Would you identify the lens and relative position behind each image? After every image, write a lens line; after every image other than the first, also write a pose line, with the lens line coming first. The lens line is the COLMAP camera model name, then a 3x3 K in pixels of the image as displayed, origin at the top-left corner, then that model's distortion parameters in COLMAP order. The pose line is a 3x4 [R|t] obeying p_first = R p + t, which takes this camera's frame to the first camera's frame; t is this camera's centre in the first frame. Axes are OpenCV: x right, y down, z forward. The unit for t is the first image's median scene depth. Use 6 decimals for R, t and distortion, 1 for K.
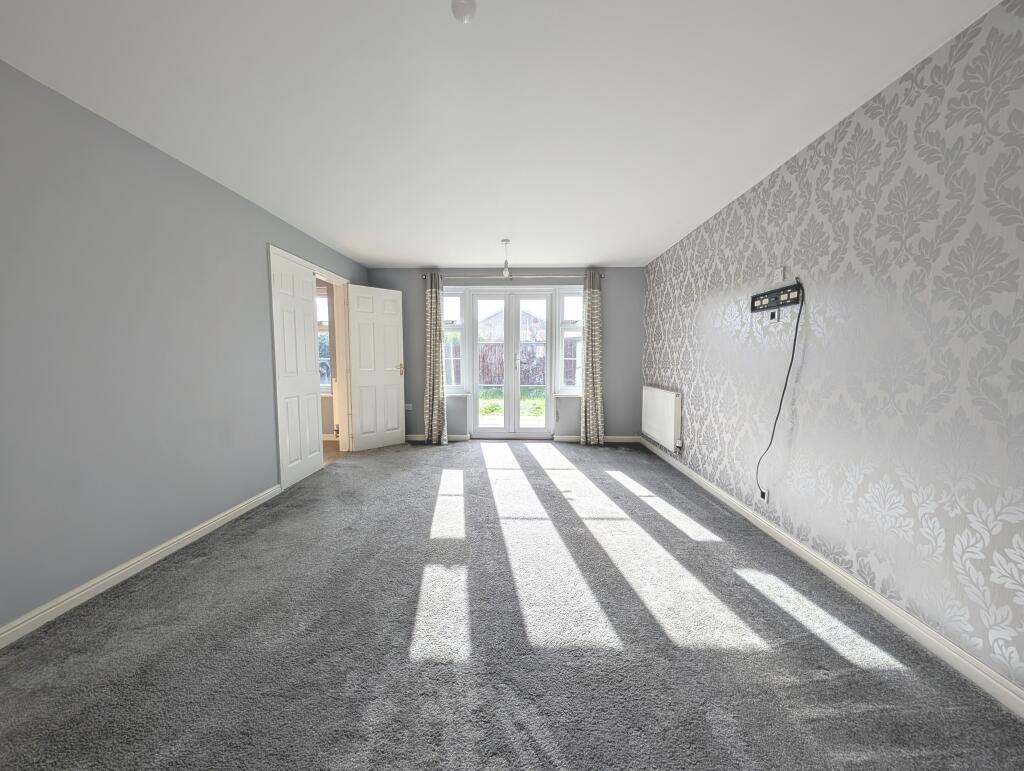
lens RADIAL K [[386.1, 0, 510.9], [0, 386.1, 387.4], [0, 0, 1]] dist [-0.001892, -0.002170]
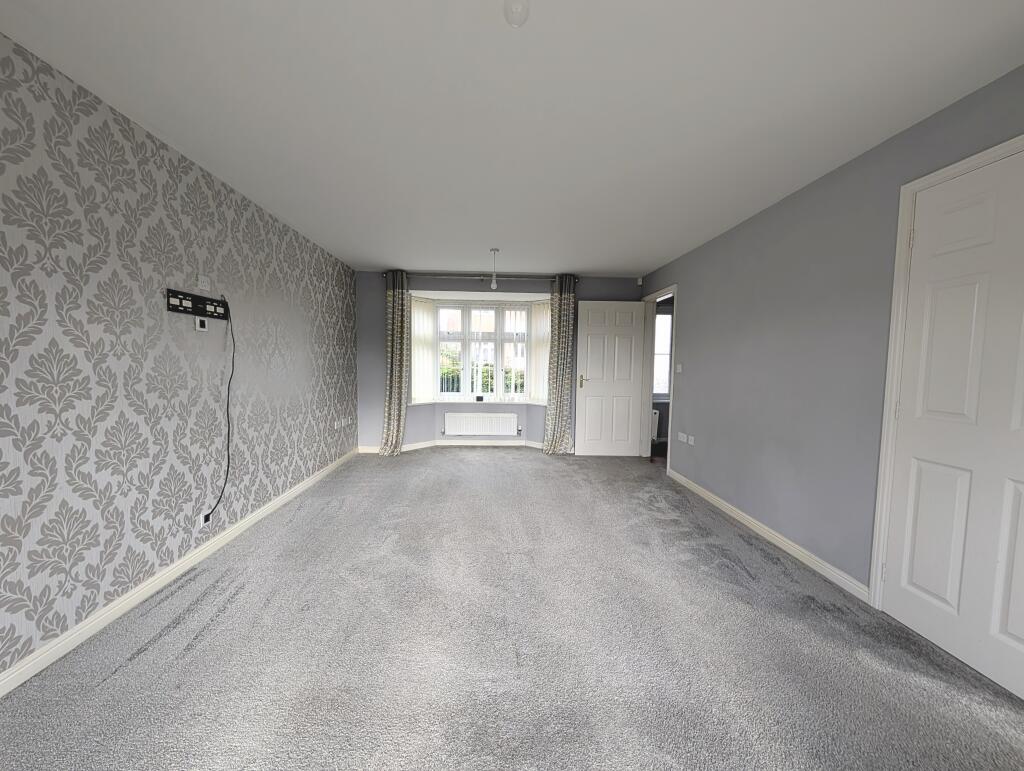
lens RADIAL K [[386.1, 0, 510.9], [0, 386.1, 387.4], [0, 0, 1]] dist [-0.001892, -0.002170]
pose [[-0.996666, -0.006784, -0.081309, 0.013592], [-0.017932, 0.990384, 0.137180, -0.169177], [0.079596, 0.138181, -0.987203, 1.928495]]
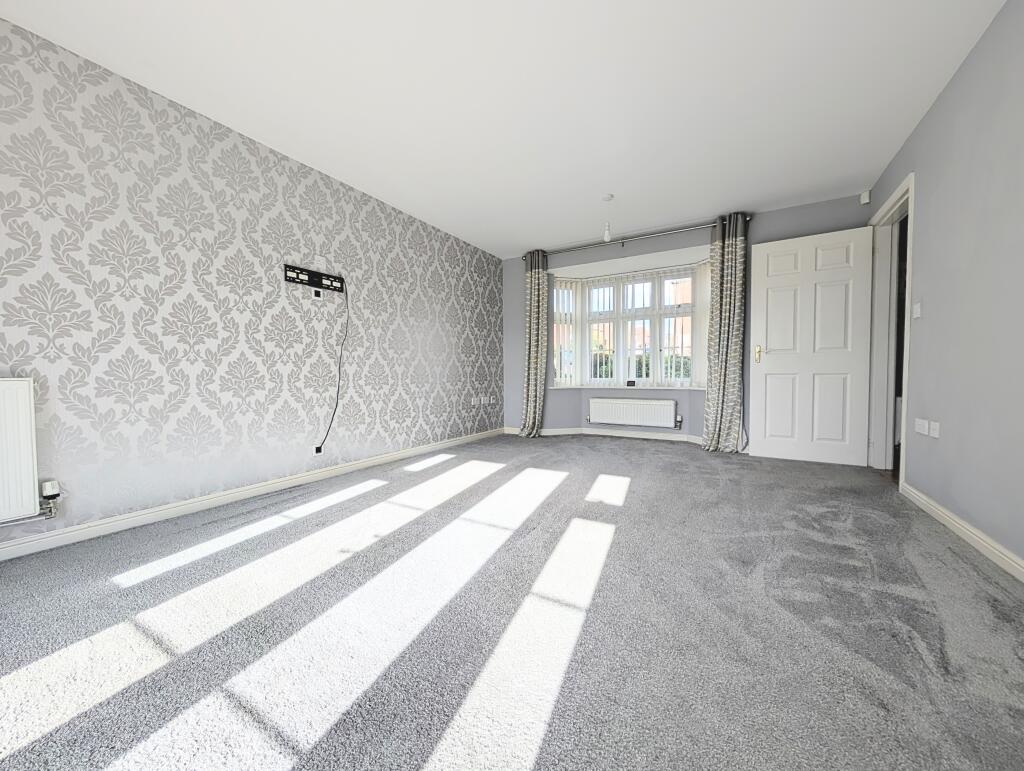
lens RADIAL K [[386.1, 0, 510.9], [0, 386.1, 387.4], [0, 0, 1]] dist [-0.001892, -0.002170]
pose [[-0.876622, -0.007560, 0.481120, -0.388982], [0.043278, 0.994585, 0.094484, 0.011767], [-0.479229, 0.103649, -0.871548, 1.710324]]
